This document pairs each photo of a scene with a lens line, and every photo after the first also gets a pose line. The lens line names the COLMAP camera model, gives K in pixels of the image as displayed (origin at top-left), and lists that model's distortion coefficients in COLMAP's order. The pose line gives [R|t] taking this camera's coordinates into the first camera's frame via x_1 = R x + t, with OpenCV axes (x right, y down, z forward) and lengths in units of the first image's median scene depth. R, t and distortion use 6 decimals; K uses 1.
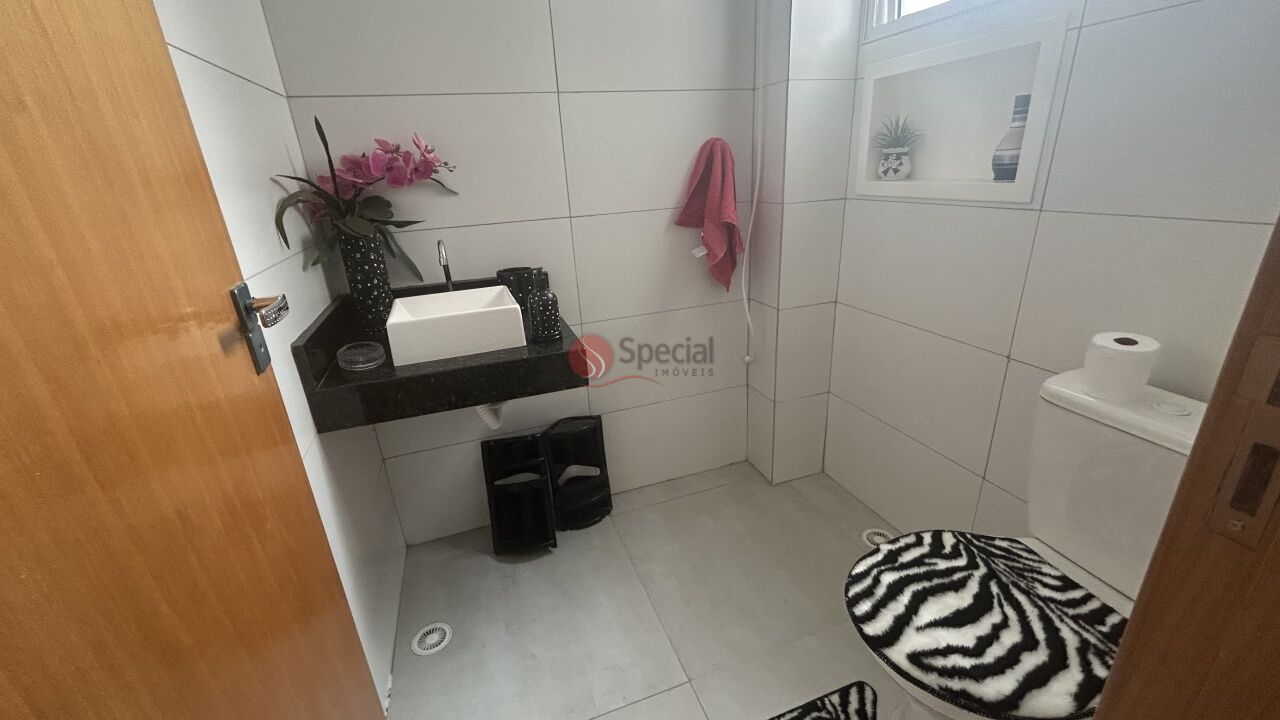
lens RADIAL K [[521.9, 0, 640.0], [0, 521.9, 360.0], [0, 0, 1]] dist [-0.001650, 0.002036]
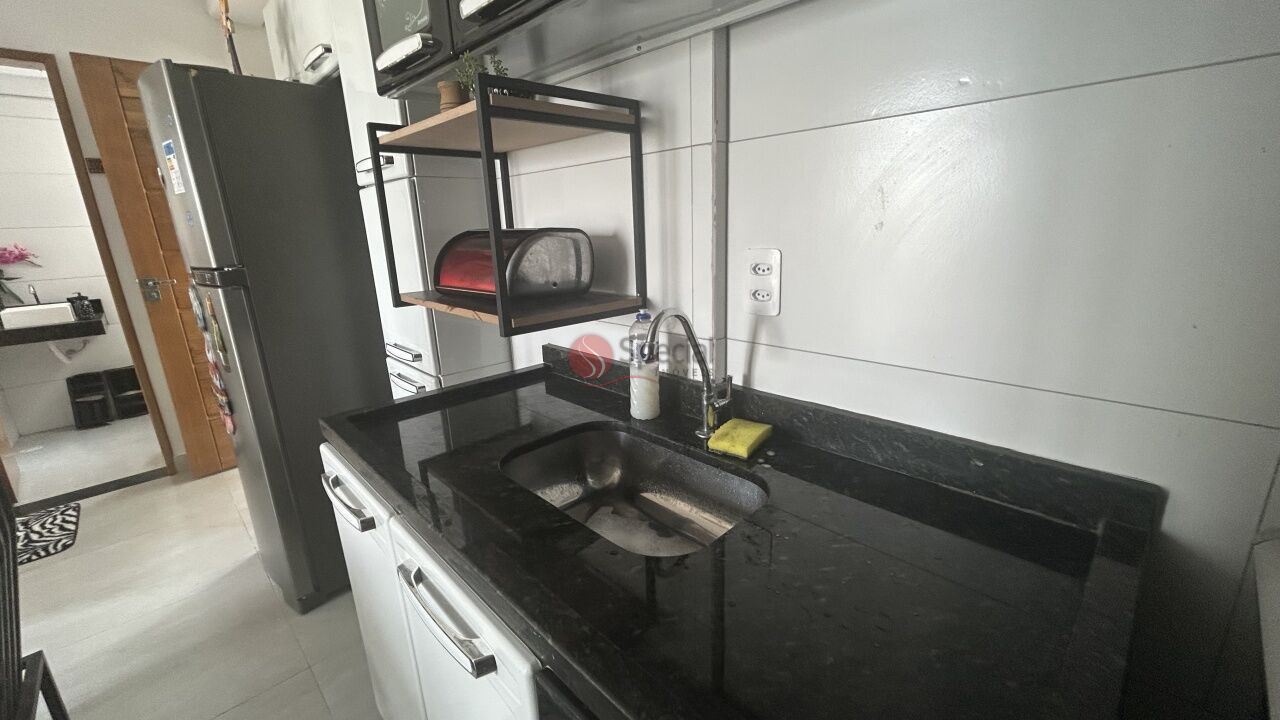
lens RADIAL K [[527.4, 0, 635.3], [0, 527.4, 363.4], [0, 0, 1]] dist [-0.000814, 0.000684]
pose [[0.908496, -0.087277, 0.408677, 1.570282], [0.134819, 0.986870, -0.088948, 1.005915], [-0.395548, 0.135906, 0.908334, -3.170544]]
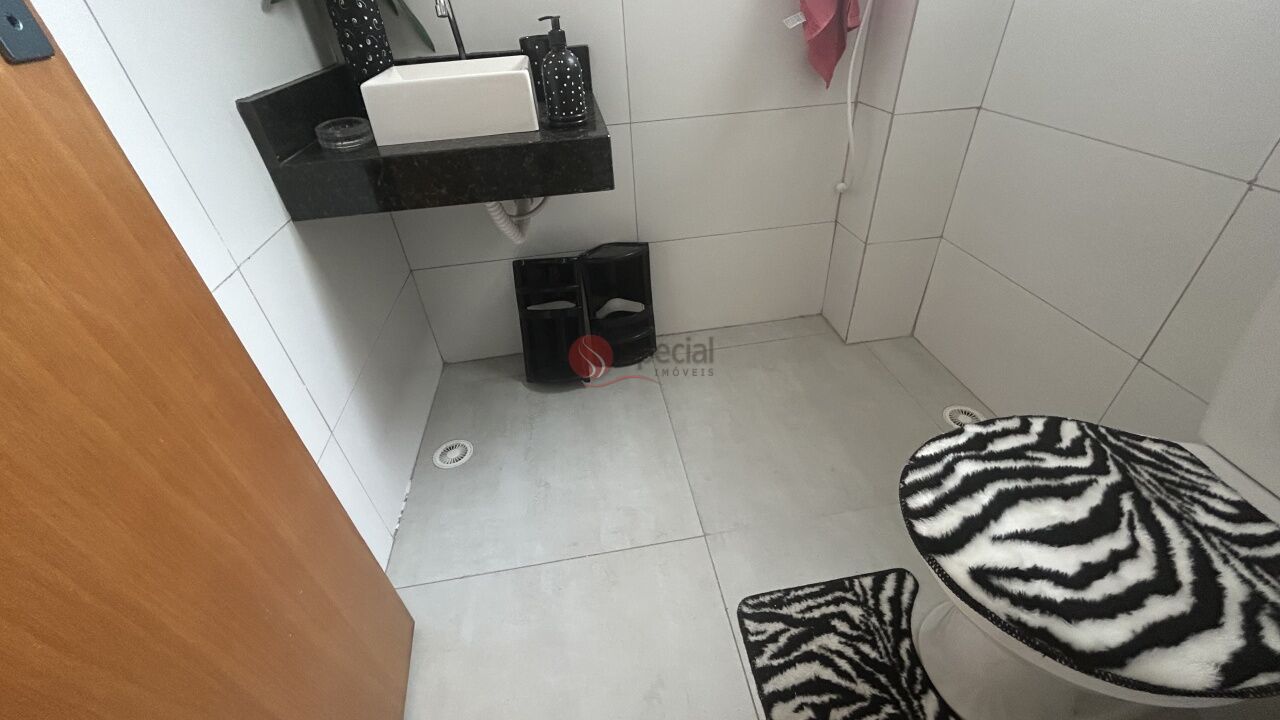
lens RADIAL K [[521.9, 0, 640.0], [0, 521.9, 360.0], [0, 0, 1]] dist [-0.001650, 0.002036]
pose [[0.982038, 0.111321, -0.152343, 0.108241], [-0.064588, 0.956964, 0.282930, 0.085783], [0.177283, -0.268008, 0.946965, 0.241151]]
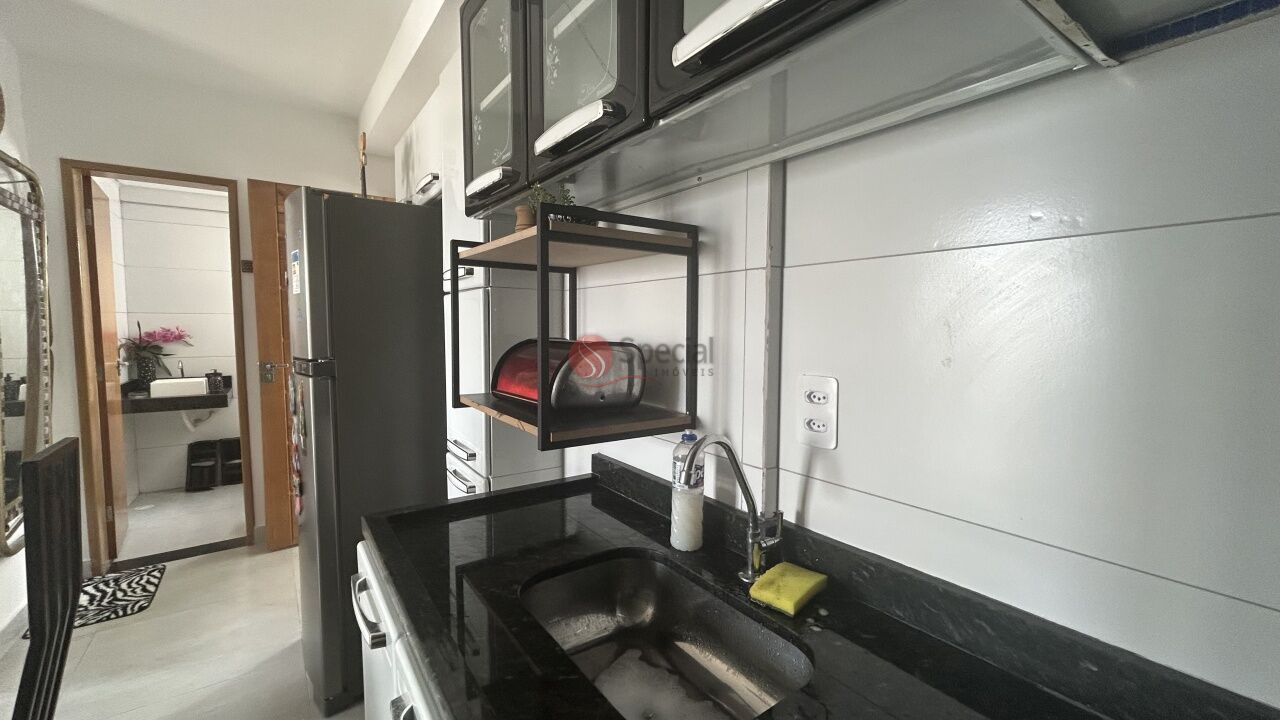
lens RADIAL K [[521.9, 0, 640.0], [0, 521.9, 360.0], [0, 0, 1]] dist [-0.001650, 0.002036]
pose [[0.958871, 0.040719, 0.280908, 1.664313], [0.044238, 0.956125, -0.289600, 0.956259], [-0.280375, 0.290116, 0.914999, -3.150964]]
